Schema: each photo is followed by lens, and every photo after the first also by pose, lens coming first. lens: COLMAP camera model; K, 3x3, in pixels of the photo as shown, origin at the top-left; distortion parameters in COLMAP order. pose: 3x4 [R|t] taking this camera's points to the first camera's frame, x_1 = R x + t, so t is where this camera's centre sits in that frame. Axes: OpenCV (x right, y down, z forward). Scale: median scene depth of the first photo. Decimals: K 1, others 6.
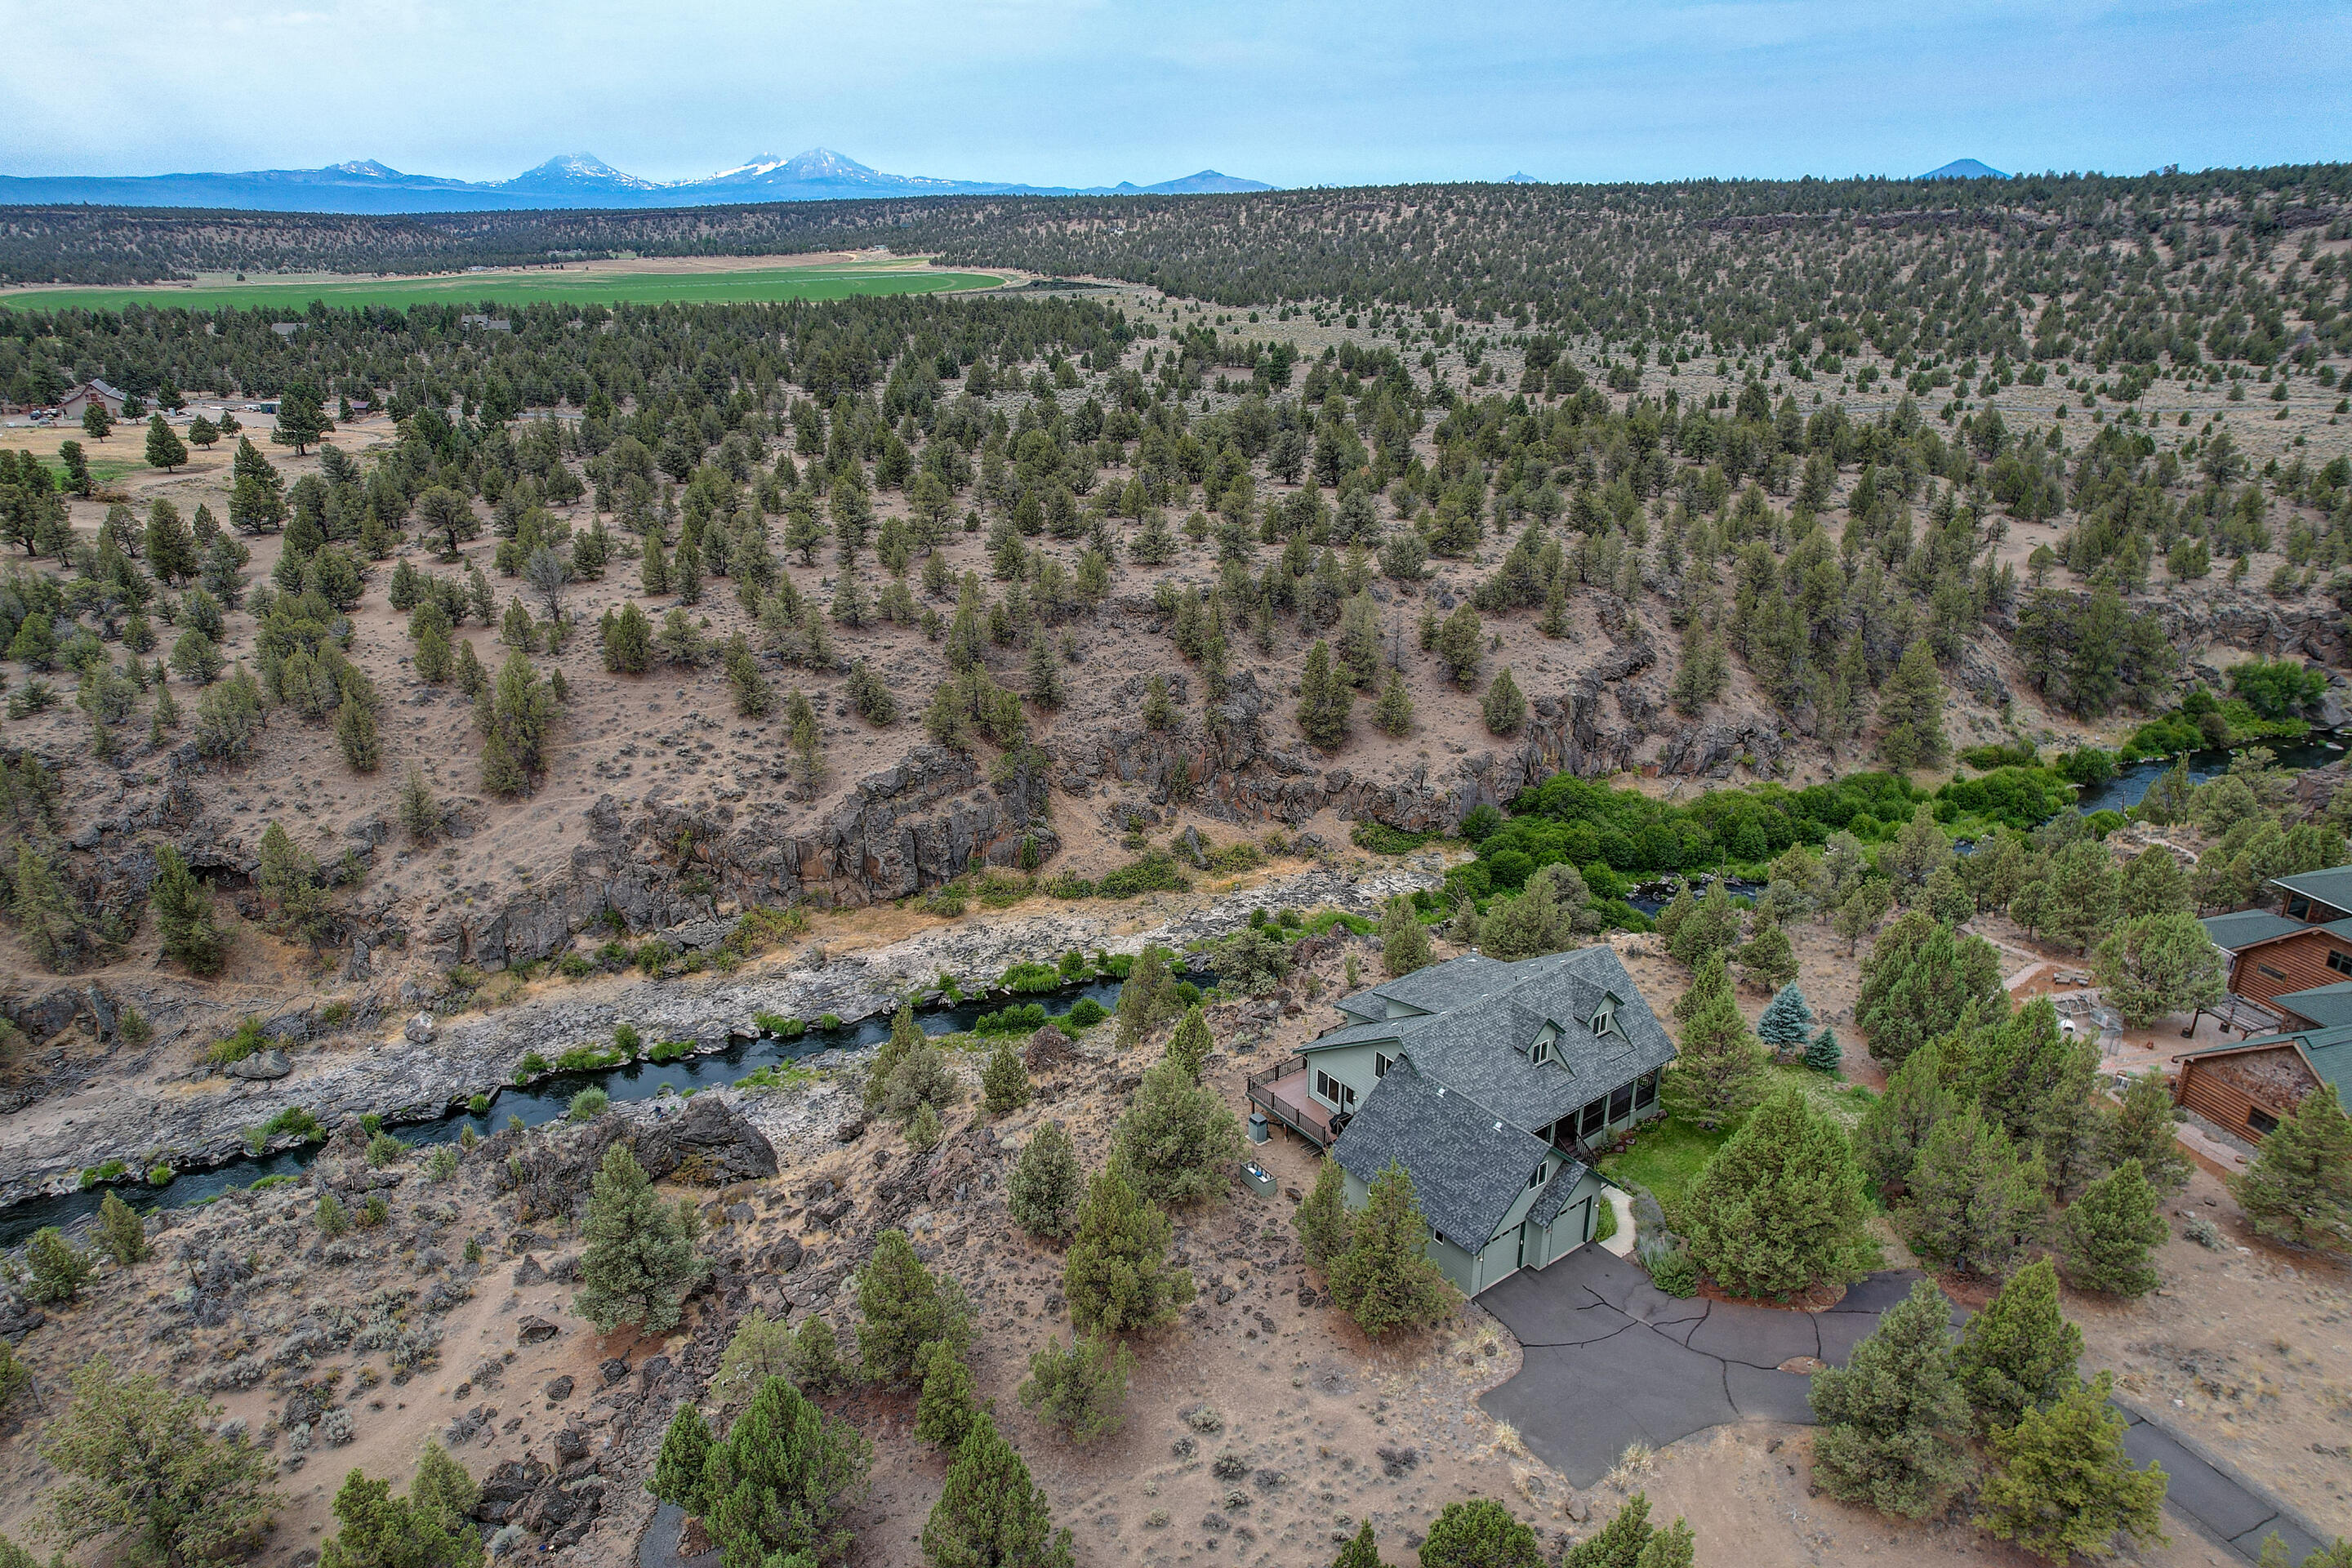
lens RADIAL K [[1499.5, 0, 1177.3], [0, 1499.5, 804.2], [0, 0, 1]] dist [-0.085186, 0.068194]
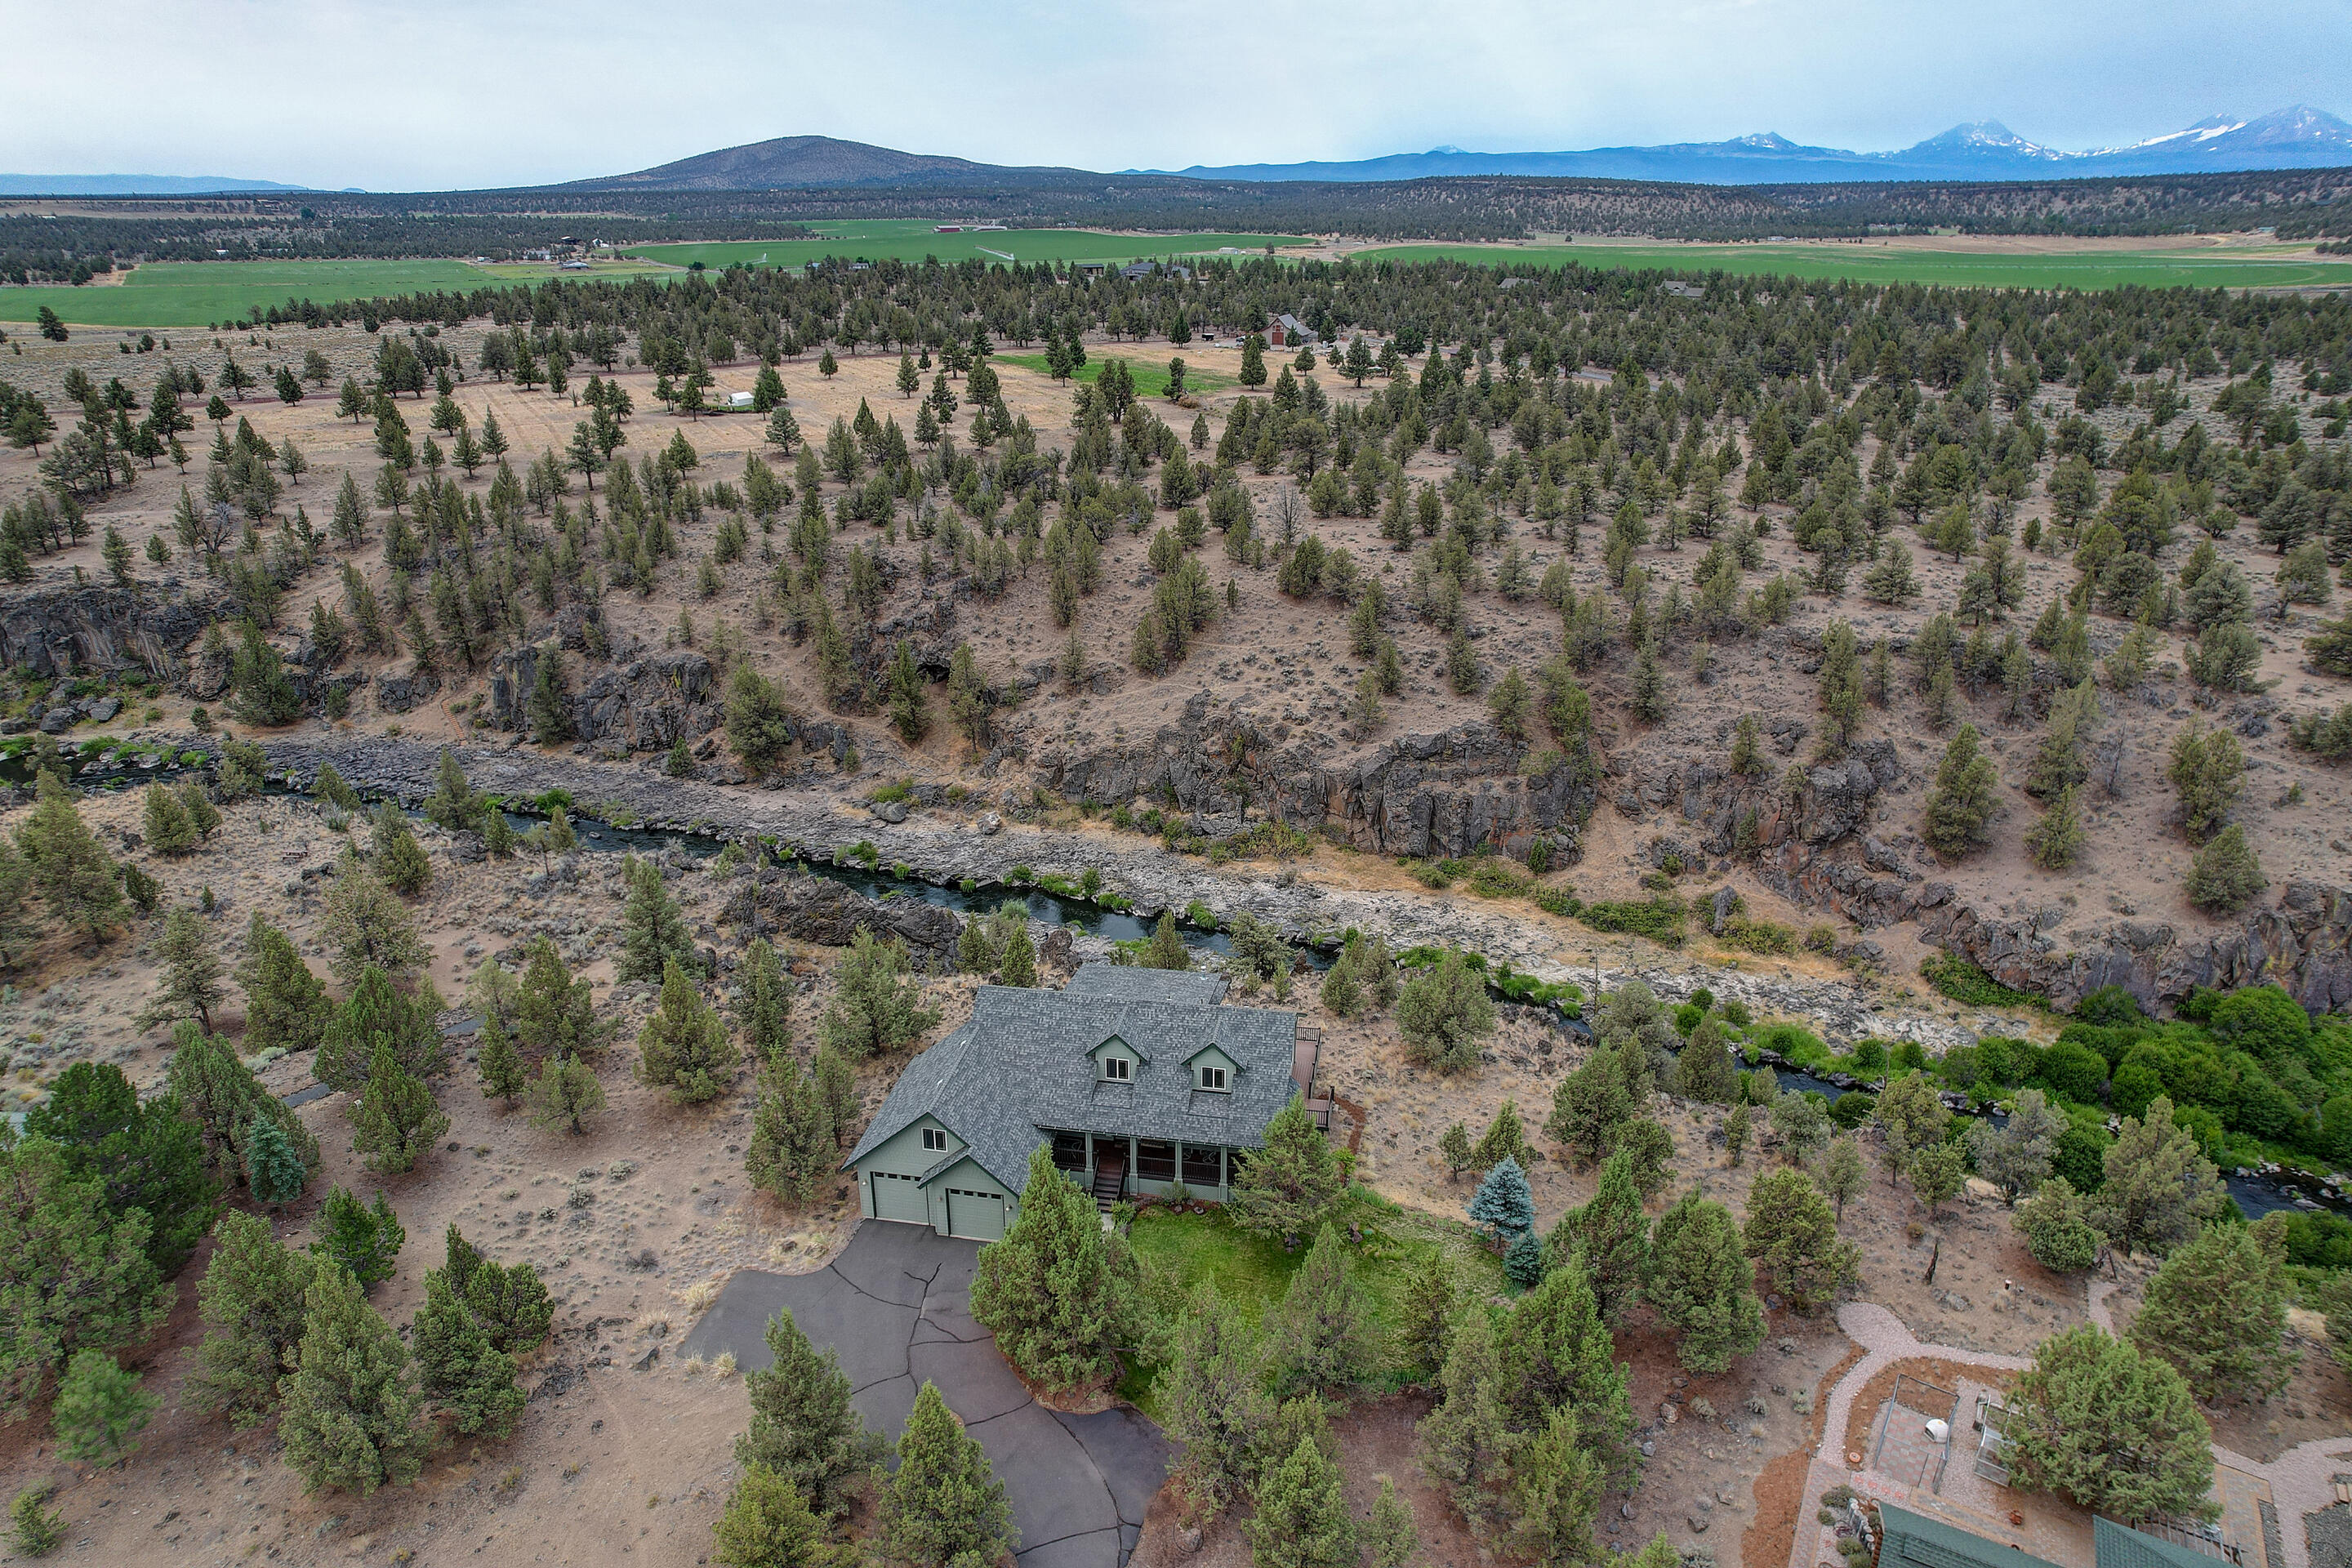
lens RADIAL K [[1501.5, 0, 1170.6], [0, 1501.5, 796.2], [0, 0, 1]] dist [-0.078387, 0.072877]
pose [[0.678518, 0.275871, -0.680815, 0.378572], [-0.268735, 0.955778, 0.119459, -0.054269], [0.683663, 0.101903, 0.722648, 0.132349]]
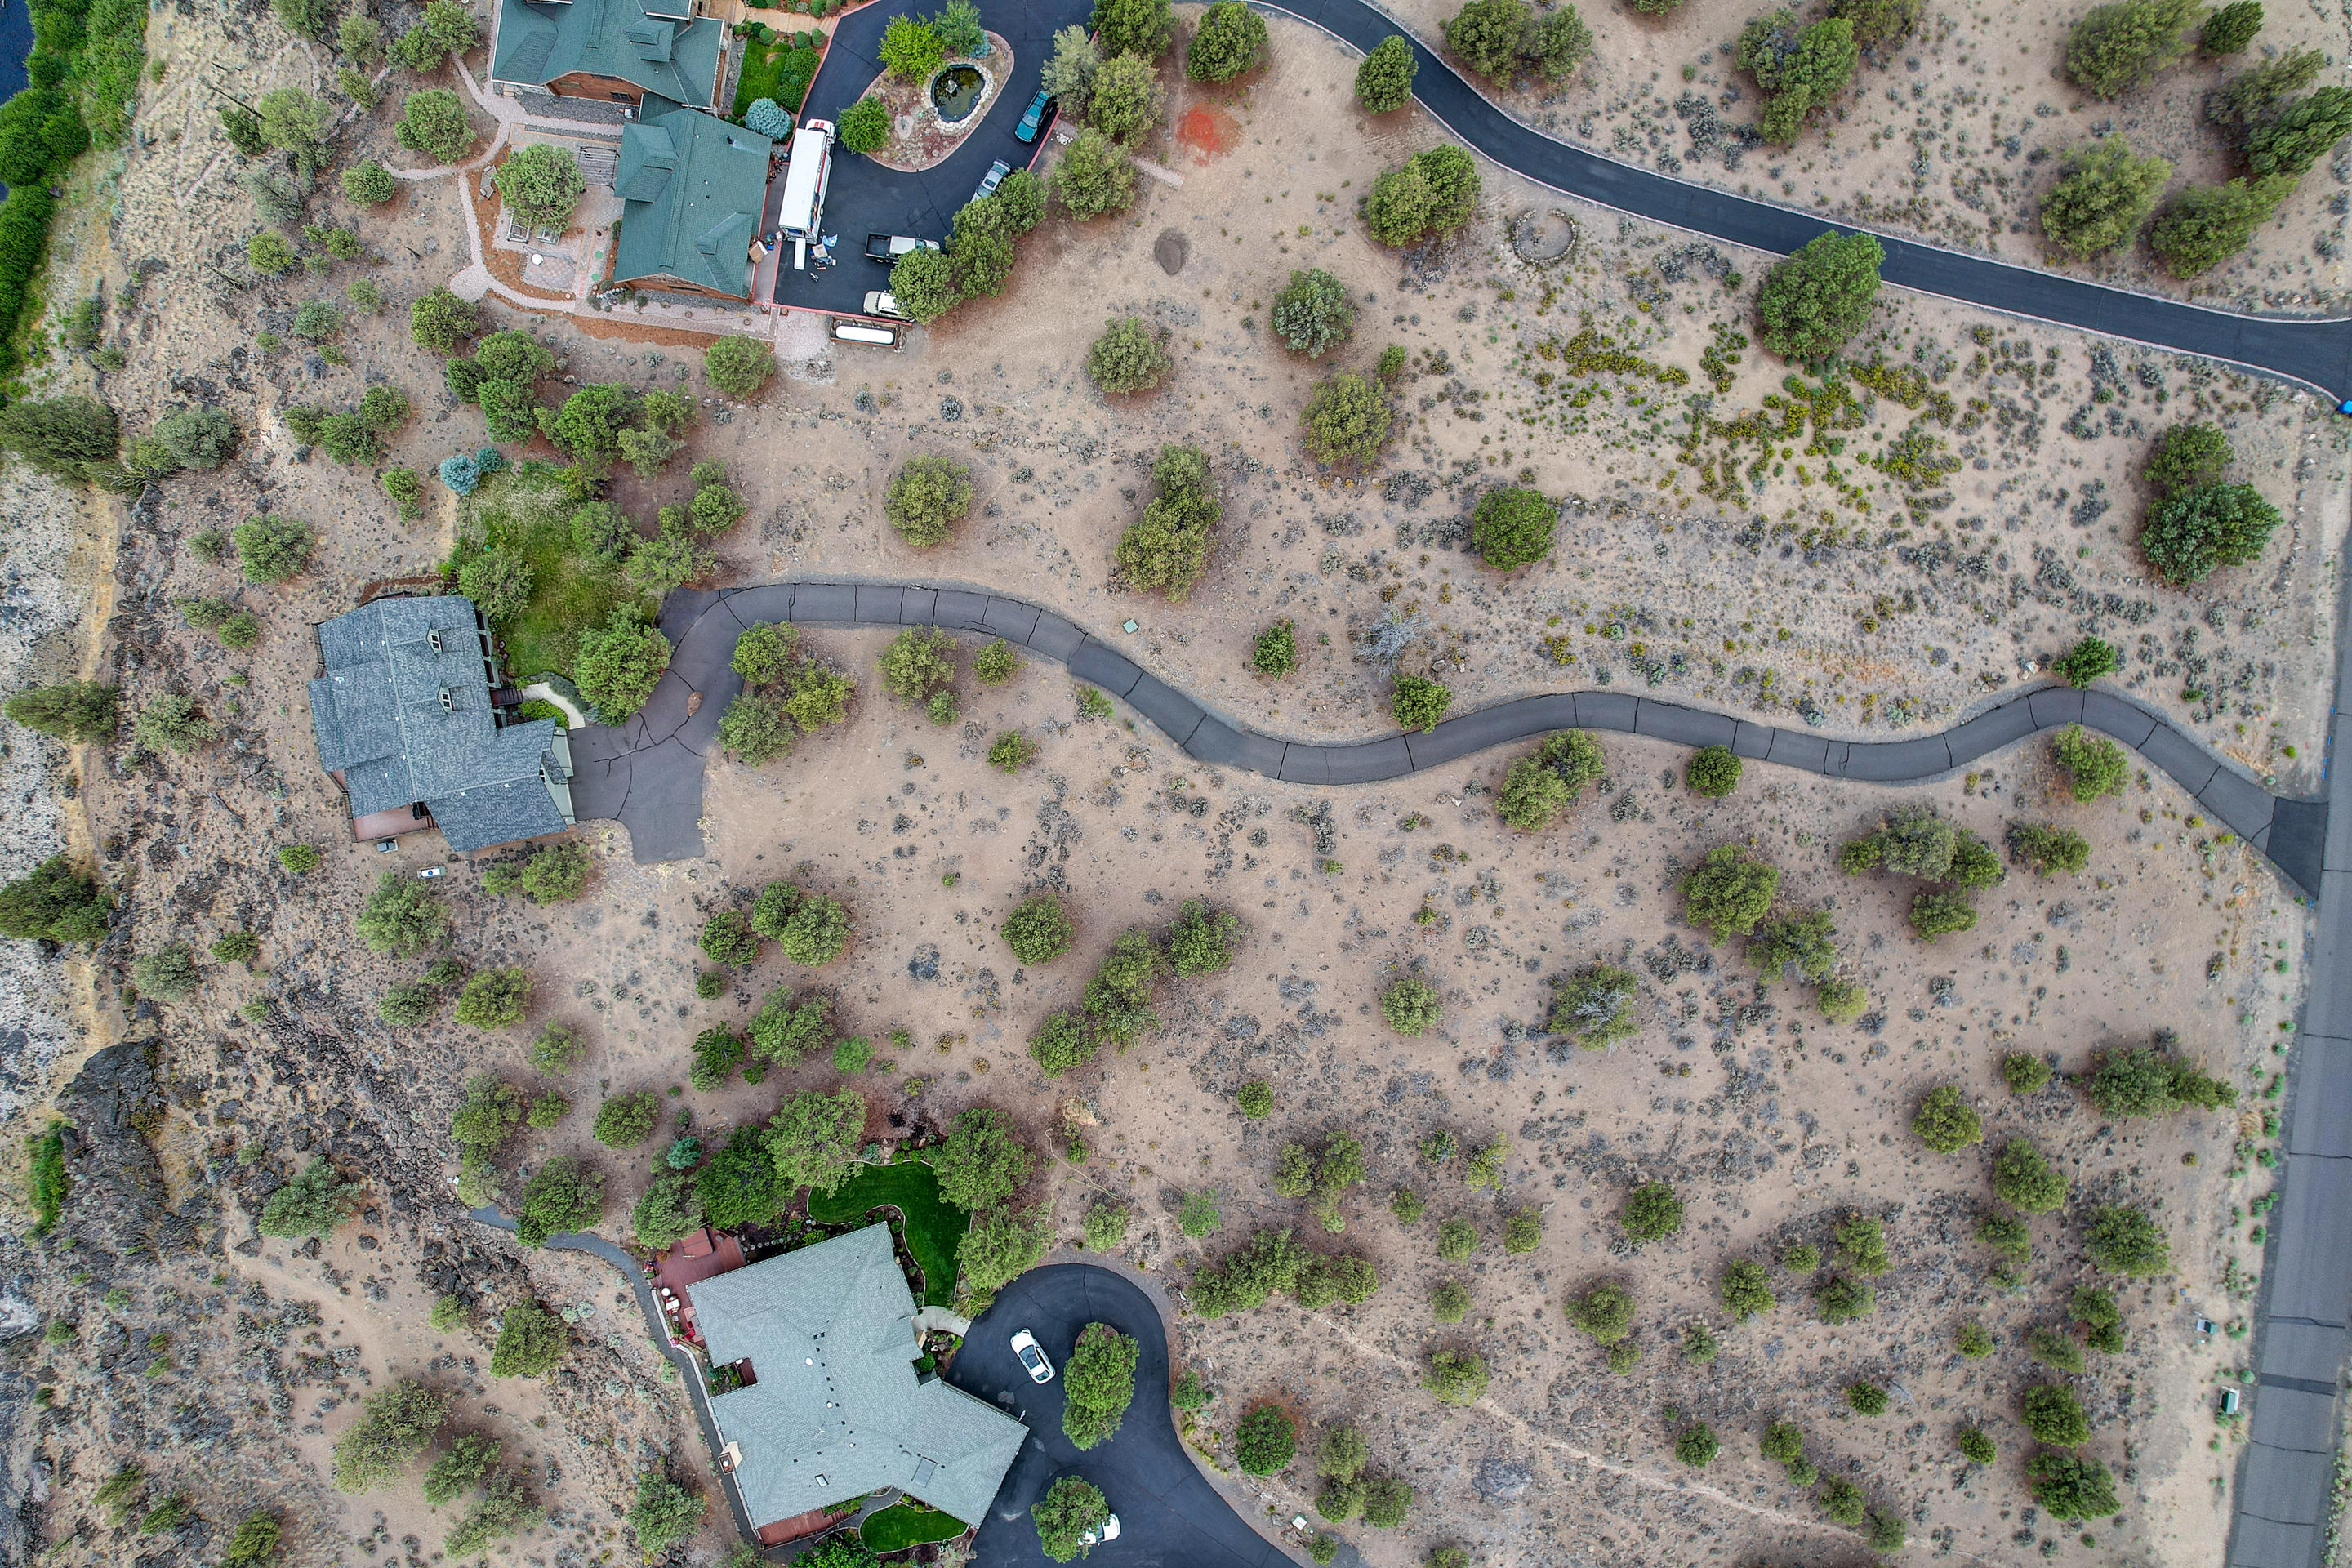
lens RADIAL K [[1501.5, 0, 1170.6], [0, 1501.5, 796.2], [0, 0, 1]] dist [-0.078387, 0.072877]
pose [[0.440077, -0.897956, 0.002454, 0.209630], [0.327407, 0.163001, 0.930717, -0.439361], [-0.836144, -0.408784, 0.365731, -0.108226]]
